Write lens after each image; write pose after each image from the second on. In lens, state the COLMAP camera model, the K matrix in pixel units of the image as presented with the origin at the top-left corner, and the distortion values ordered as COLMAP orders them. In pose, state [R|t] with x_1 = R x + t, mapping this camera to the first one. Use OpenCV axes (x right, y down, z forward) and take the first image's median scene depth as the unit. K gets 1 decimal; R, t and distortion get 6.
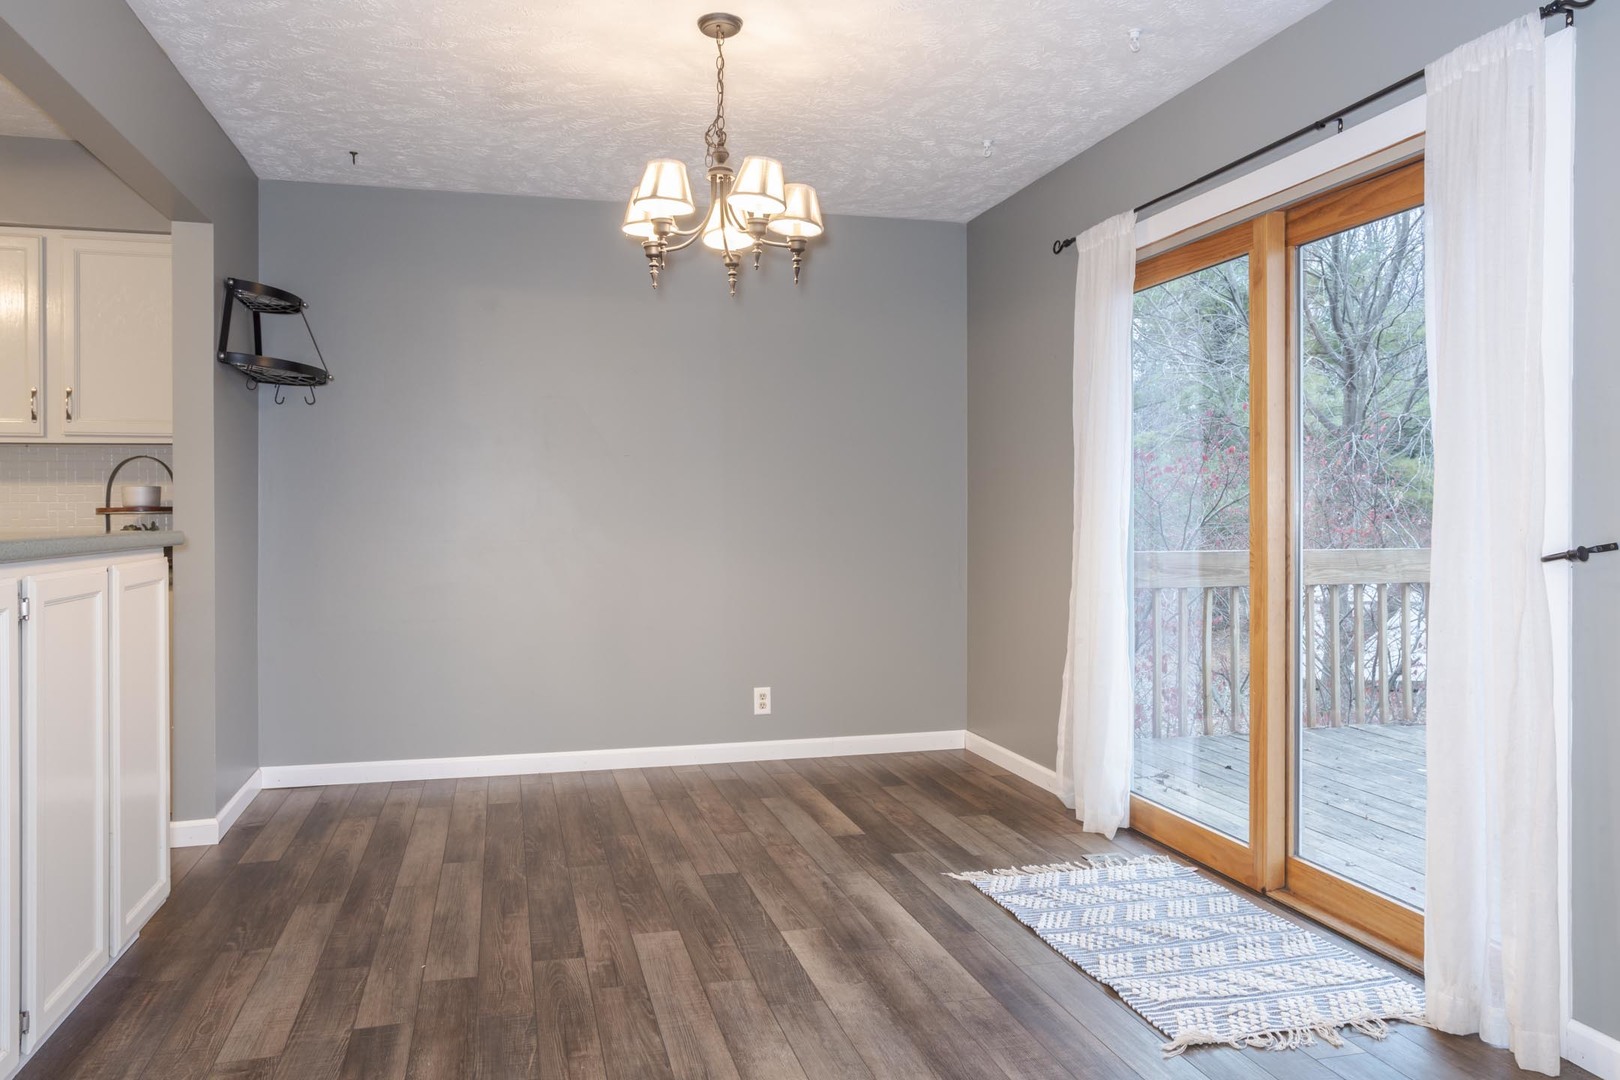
lens RADIAL K [[1145.2, 0, 815.3], [0, 1145.2, 526.6], [0, 0, 1]] dist [0.002057, -0.001200]
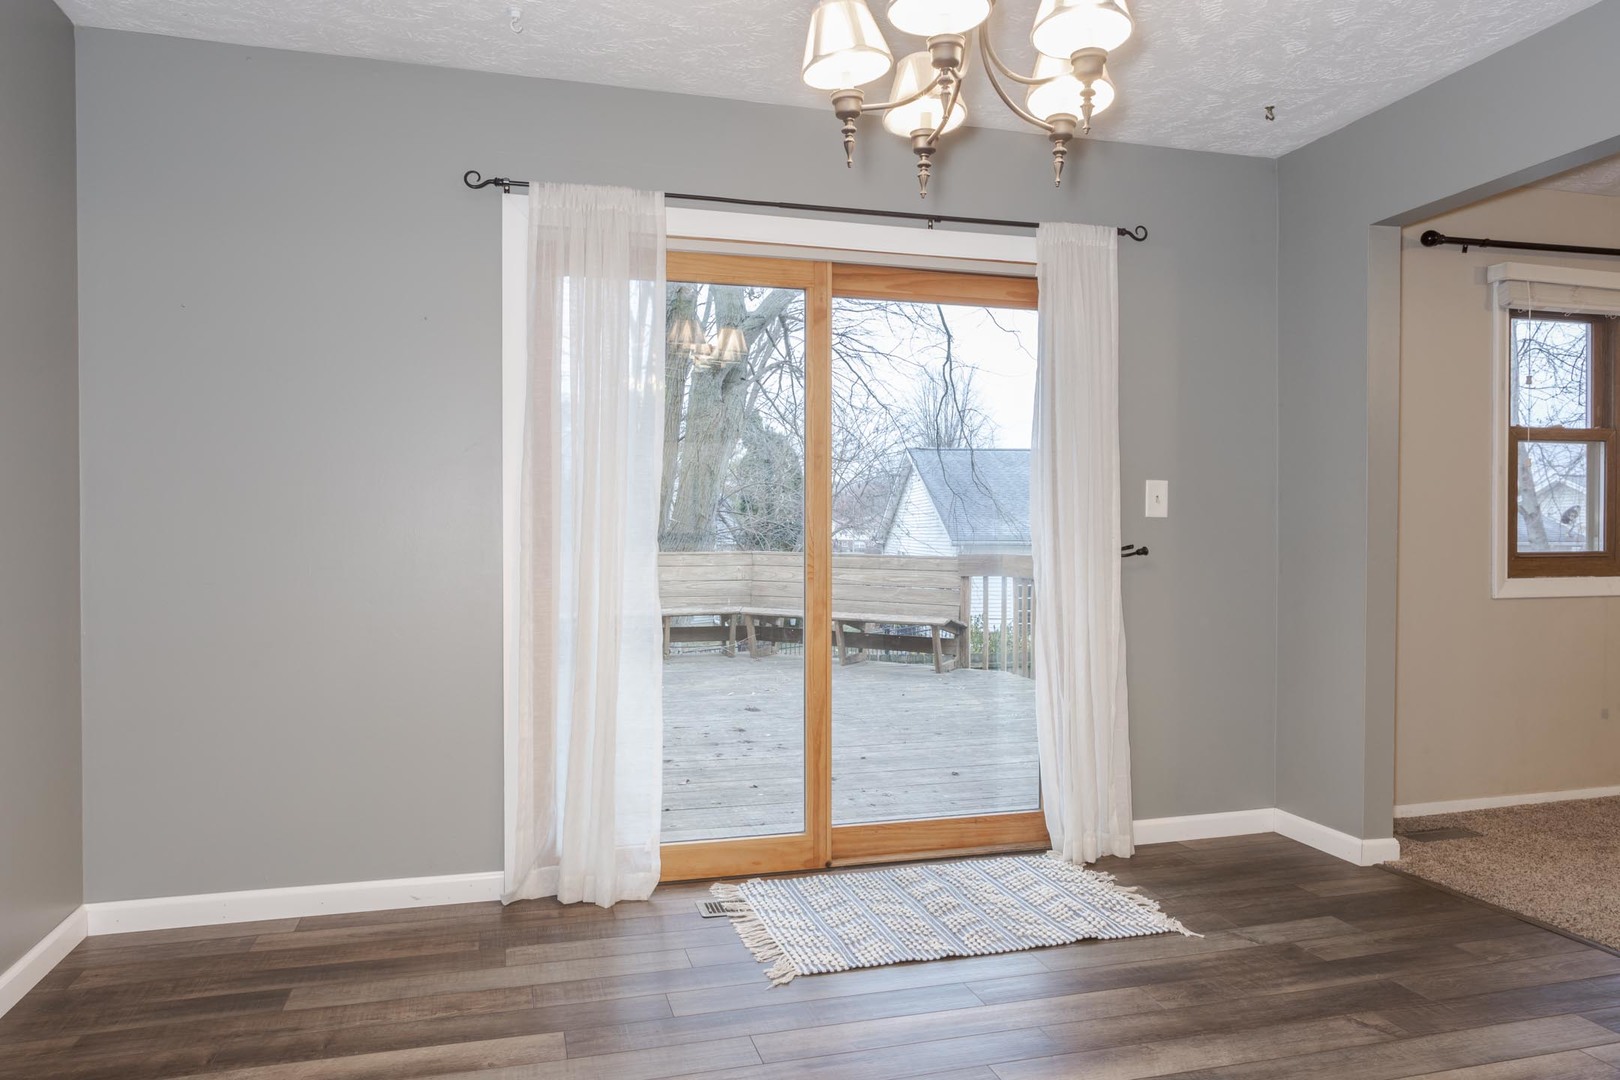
lens RADIAL K [[1057.3, 0, 792.1], [0, 1057.3, 534.3], [0, 0, 1]] dist [0.026143, 0.000936]
pose [[-0.016422, 0.004072, 0.999857, -0.736301], [0.012431, 0.999915, -0.003868, -0.000826], [-0.999788, 0.012365, -0.016472, 1.200633]]
